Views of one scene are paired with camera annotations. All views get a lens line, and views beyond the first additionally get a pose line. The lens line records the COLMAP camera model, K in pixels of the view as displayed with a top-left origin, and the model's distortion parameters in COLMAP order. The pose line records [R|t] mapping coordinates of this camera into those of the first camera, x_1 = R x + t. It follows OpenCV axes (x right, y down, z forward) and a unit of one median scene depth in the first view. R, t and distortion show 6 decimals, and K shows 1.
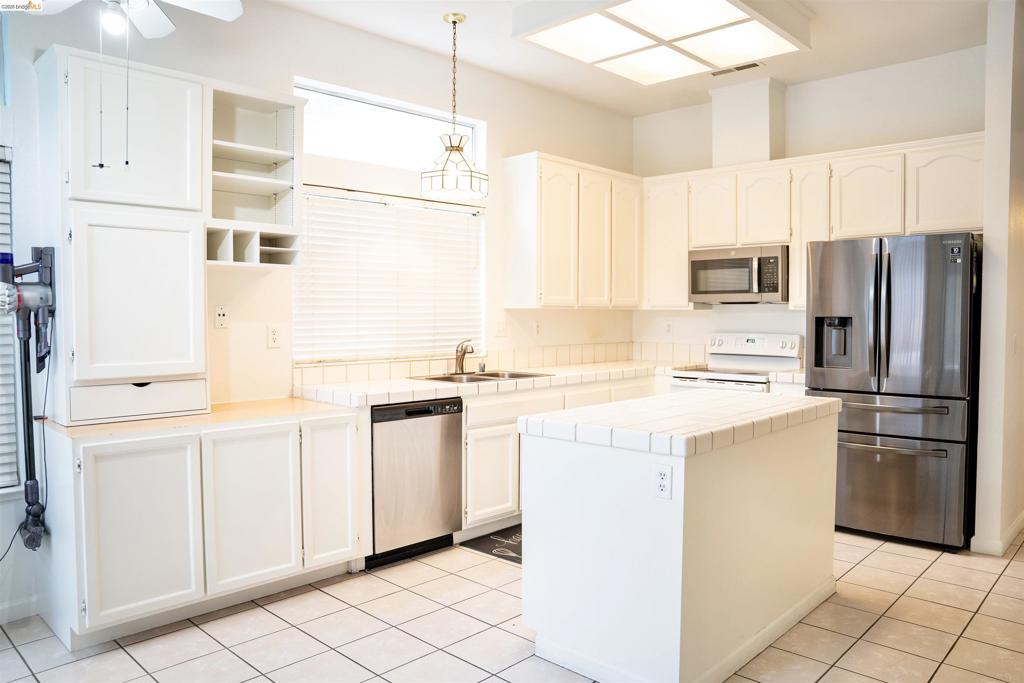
lens RADIAL K [[705.0, 0, 512.0], [0, 705.0, 341.5], [0, 0, 1]] dist [-0.146683, 0.096609]
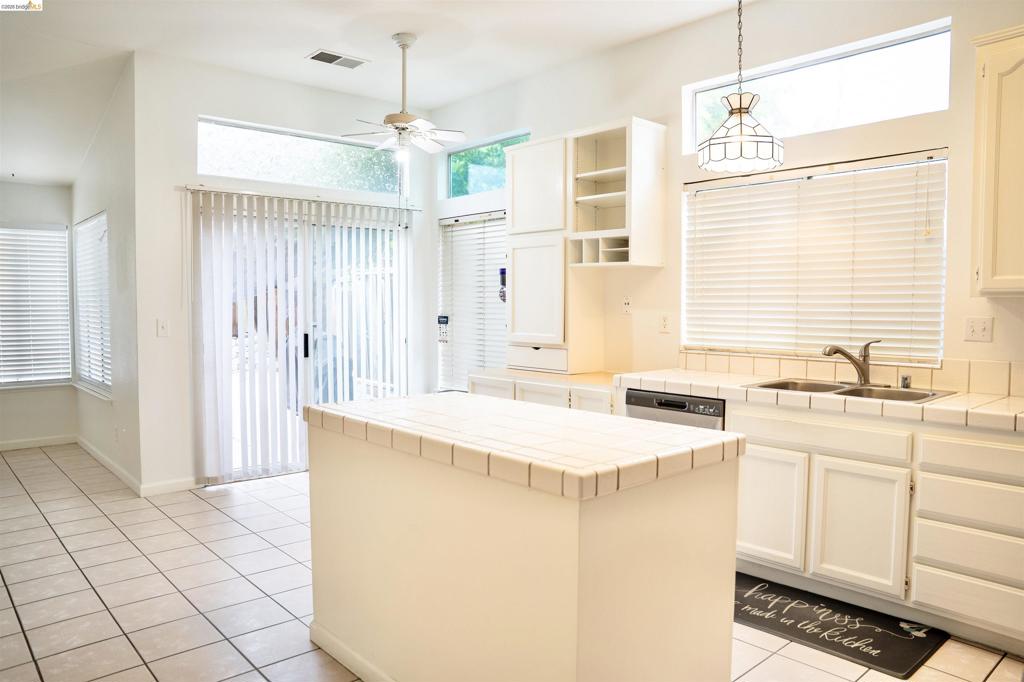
lens RADIAL K [[705.0, 0, 512.0], [0, 705.0, 341.0], [0, 0, 1]] dist [-0.146683, 0.096609]
pose [[-0.047079, 0.056850, -0.997272, 0.811570], [-0.039065, 0.997511, 0.058708, -0.034850], [0.998127, 0.041723, -0.044741, 0.792574]]
